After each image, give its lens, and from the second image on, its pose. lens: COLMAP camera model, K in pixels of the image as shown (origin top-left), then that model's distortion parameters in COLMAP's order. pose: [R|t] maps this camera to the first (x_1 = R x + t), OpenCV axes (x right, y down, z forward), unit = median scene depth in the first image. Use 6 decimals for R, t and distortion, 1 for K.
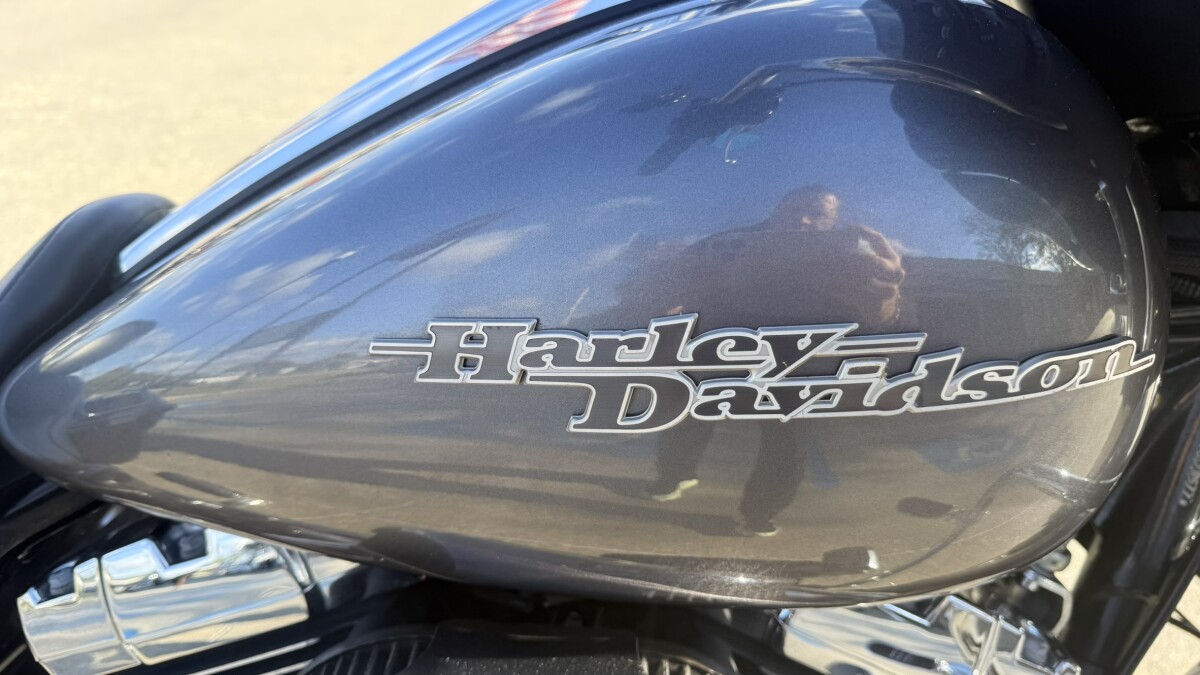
lens RADIAL K [[848.0, 0, 600.0], [0, 848.0, 337.5], [0, 0, 1]] dist [-0.003323, -0.002394]
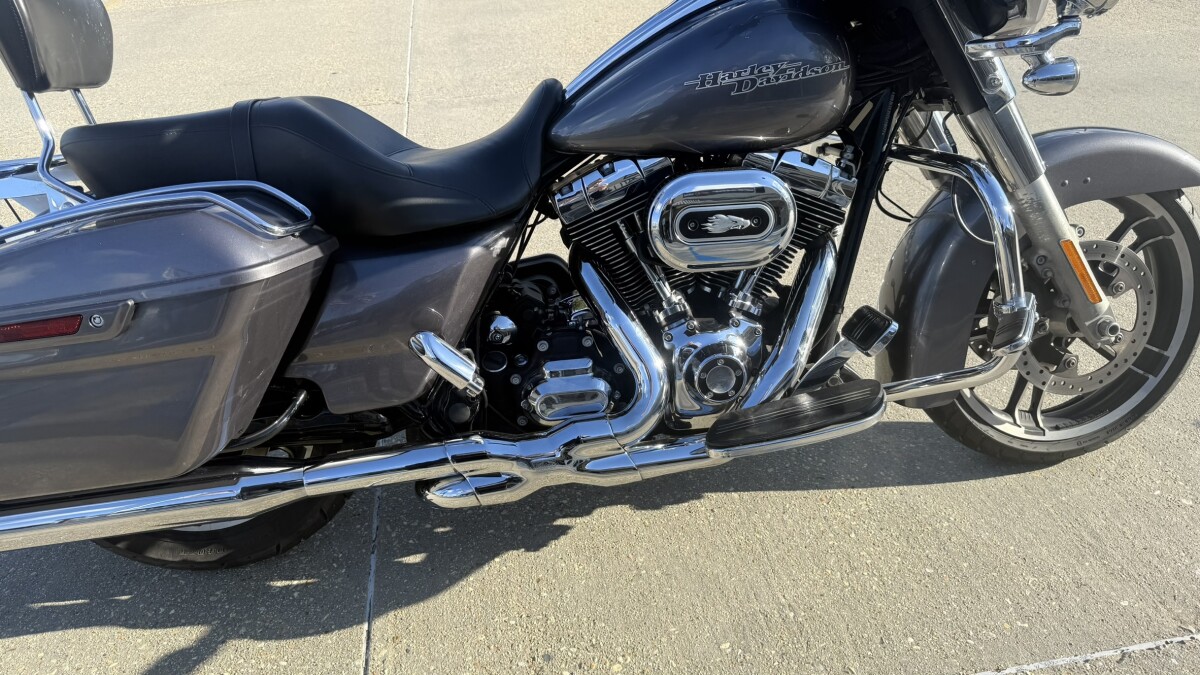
lens RADIAL K [[848.0, 0, 600.0], [0, 848.0, 337.5], [0, 0, 1]] dist [-0.003323, -0.002394]
pose [[0.980638, -0.142017, 0.134832, -1.648046], [0.139074, 0.989795, 0.031054, 1.250049], [-0.137866, -0.011701, 0.990382, -3.717989]]
